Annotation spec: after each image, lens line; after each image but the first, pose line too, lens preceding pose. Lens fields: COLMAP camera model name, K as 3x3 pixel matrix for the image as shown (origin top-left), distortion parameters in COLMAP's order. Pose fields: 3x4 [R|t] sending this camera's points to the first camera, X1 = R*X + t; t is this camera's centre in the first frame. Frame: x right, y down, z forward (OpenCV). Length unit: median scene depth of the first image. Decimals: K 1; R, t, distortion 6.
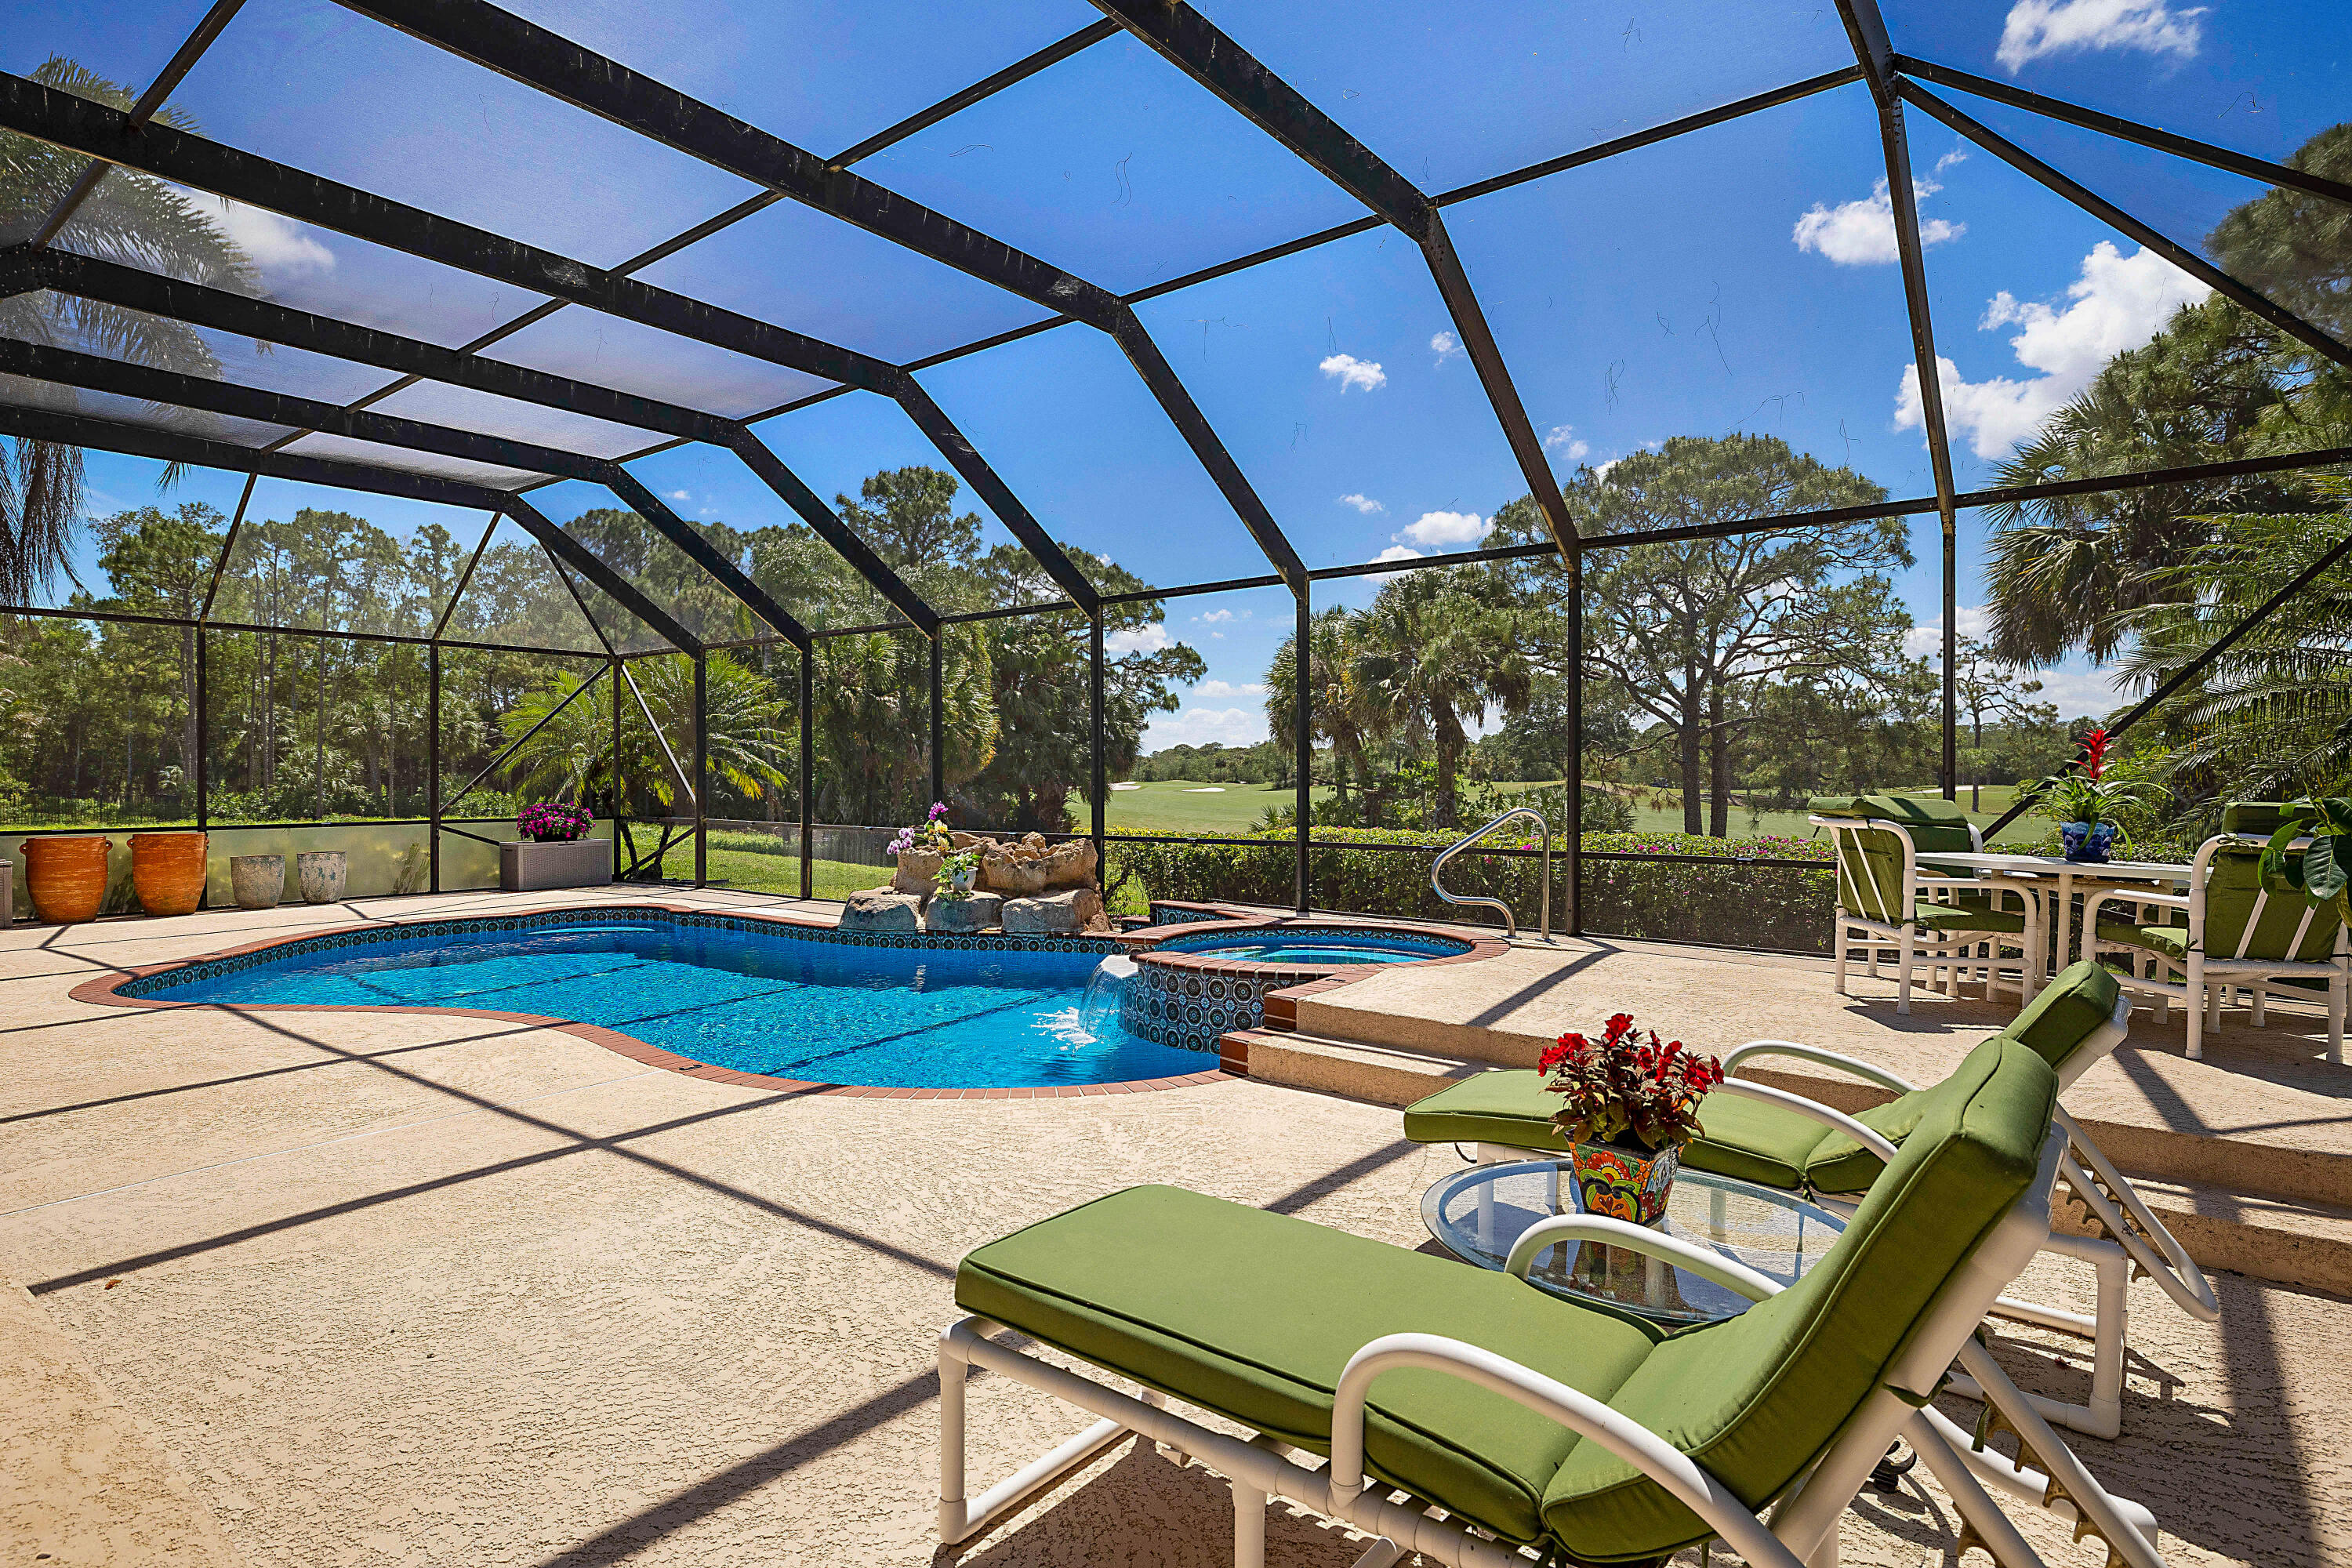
lens RADIAL K [[1240.5, 0, 1160.2], [0, 1240.5, 781.3], [0, 0, 1]] dist [0.002751, -0.001551]
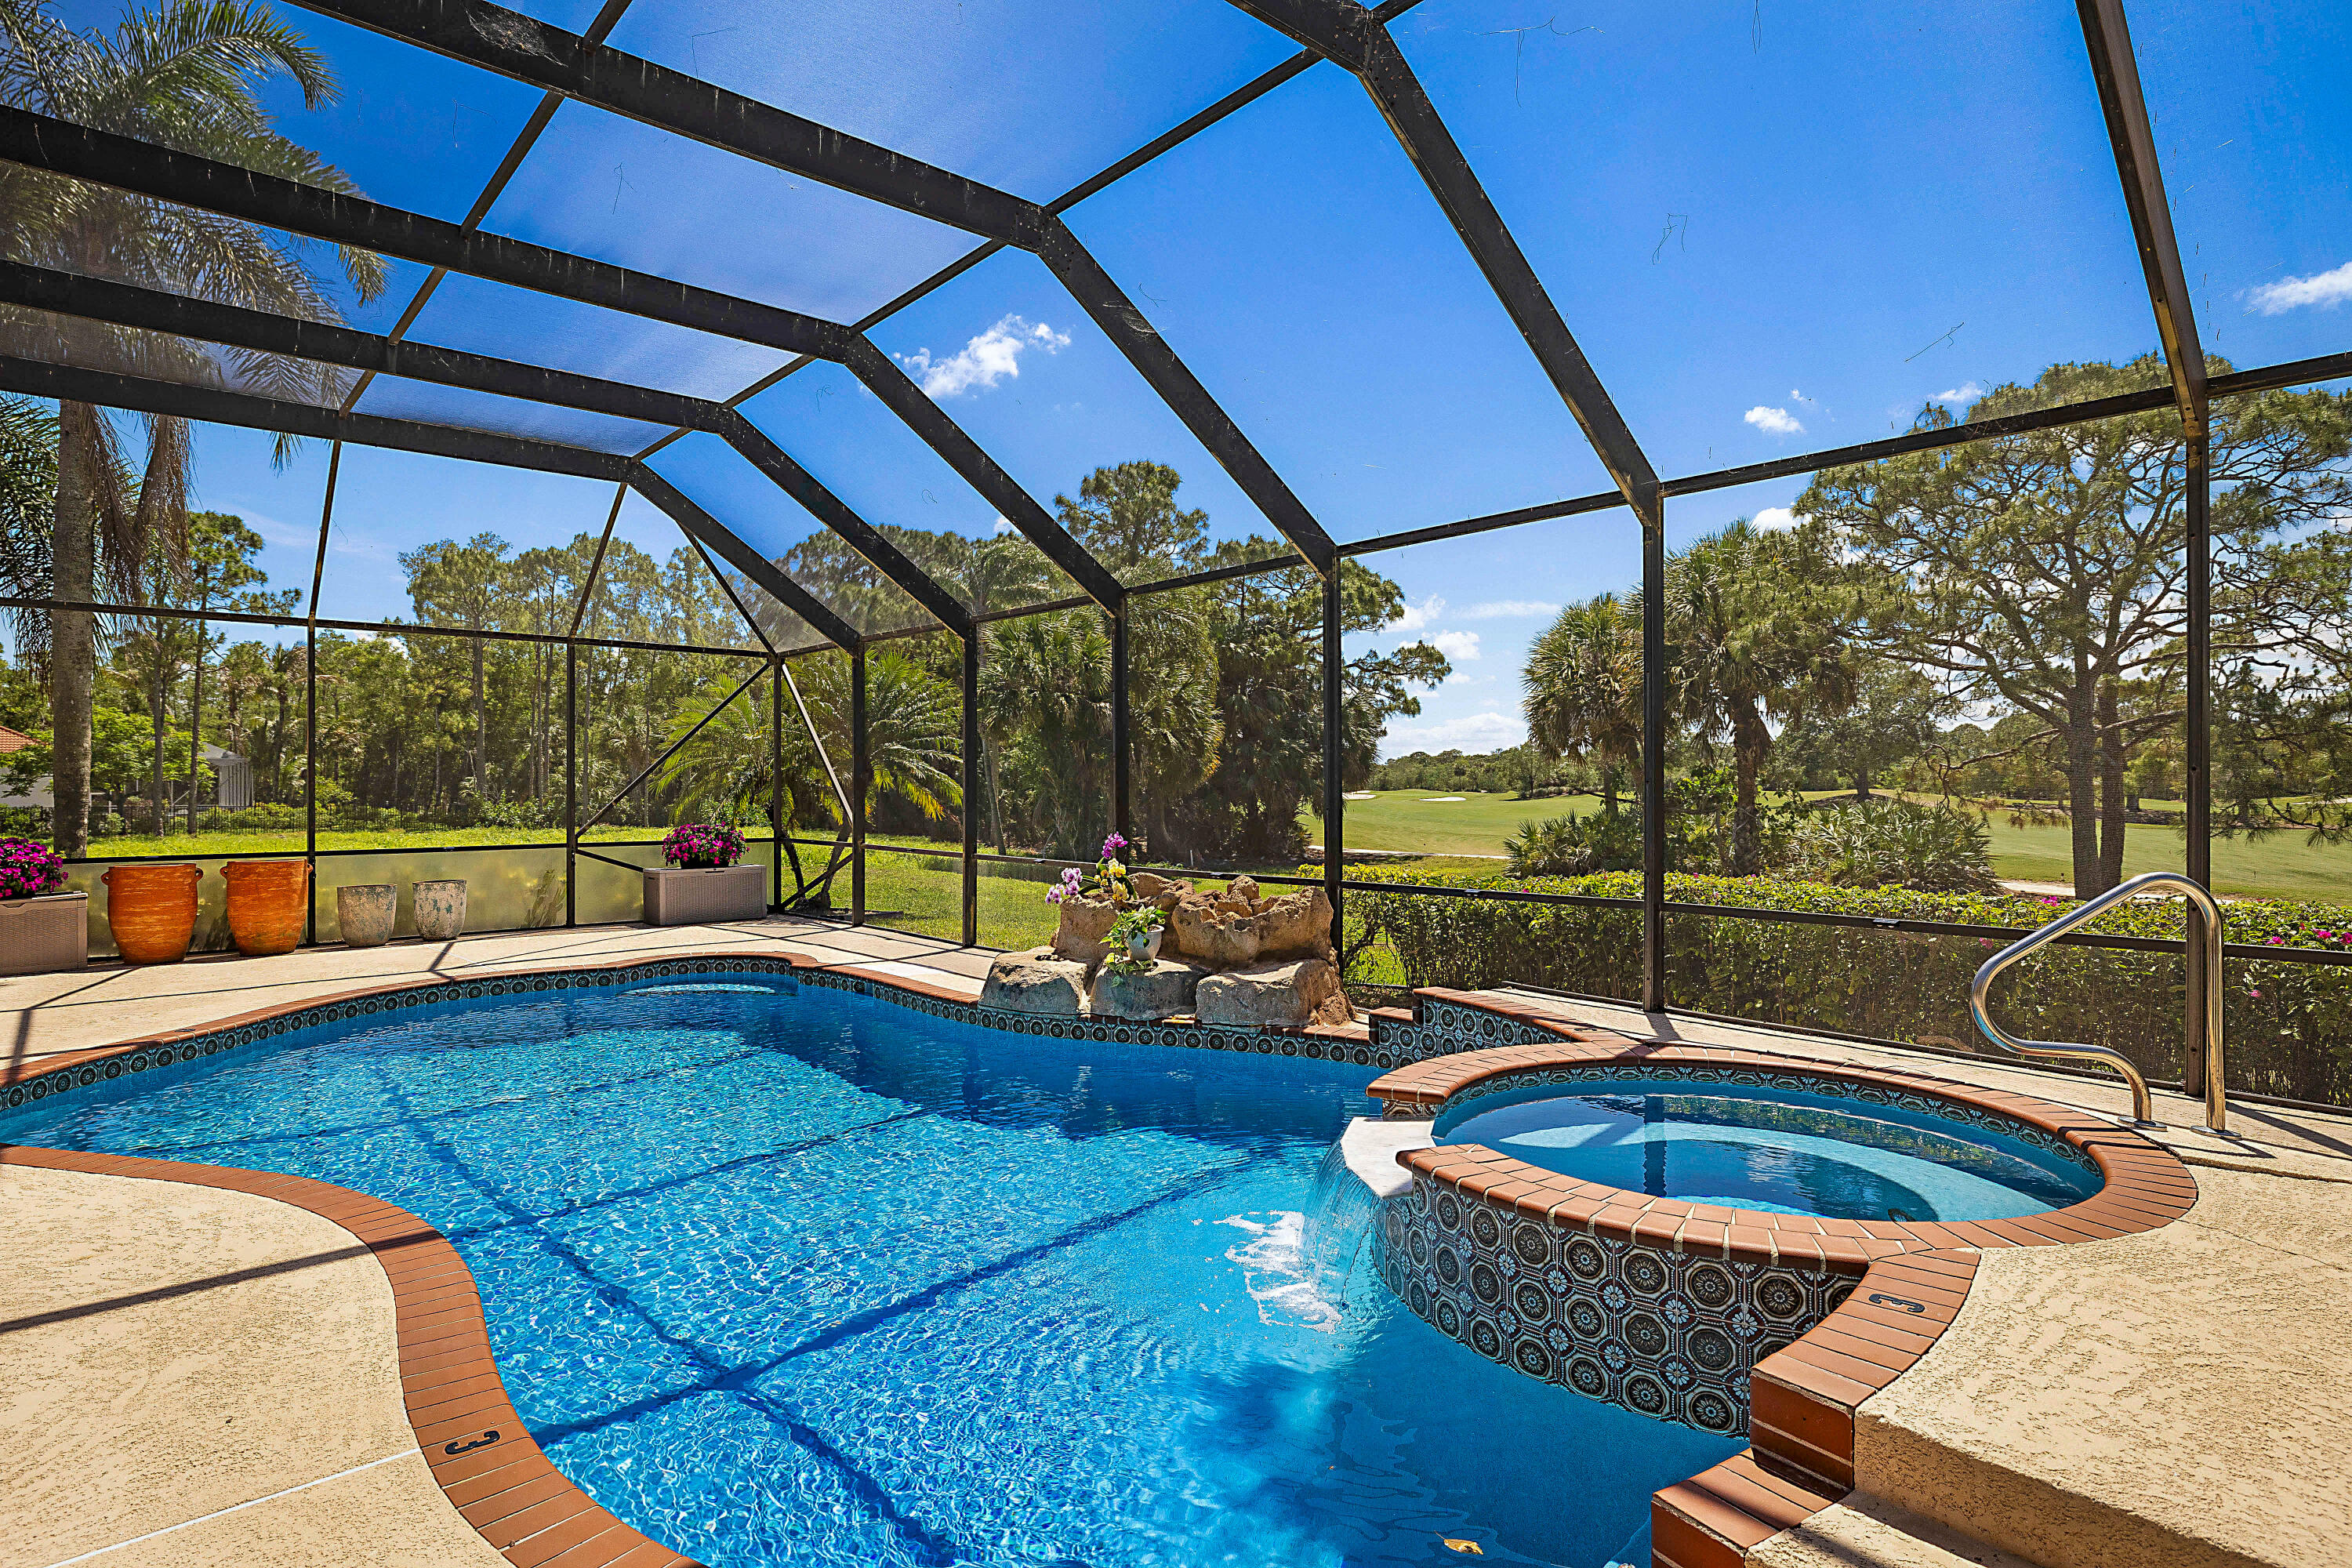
lens RADIAL K [[1240.5, 0, 1164.3], [0, 1240.5, 785.3], [0, 0, 1]] dist [0.002751, -0.001551]
pose [[0.983228, -0.000620, -0.182378, -0.013633], [0.000016, 0.999995, -0.003312, -0.008120], [0.182379, 0.003254, 0.983223, 0.246415]]
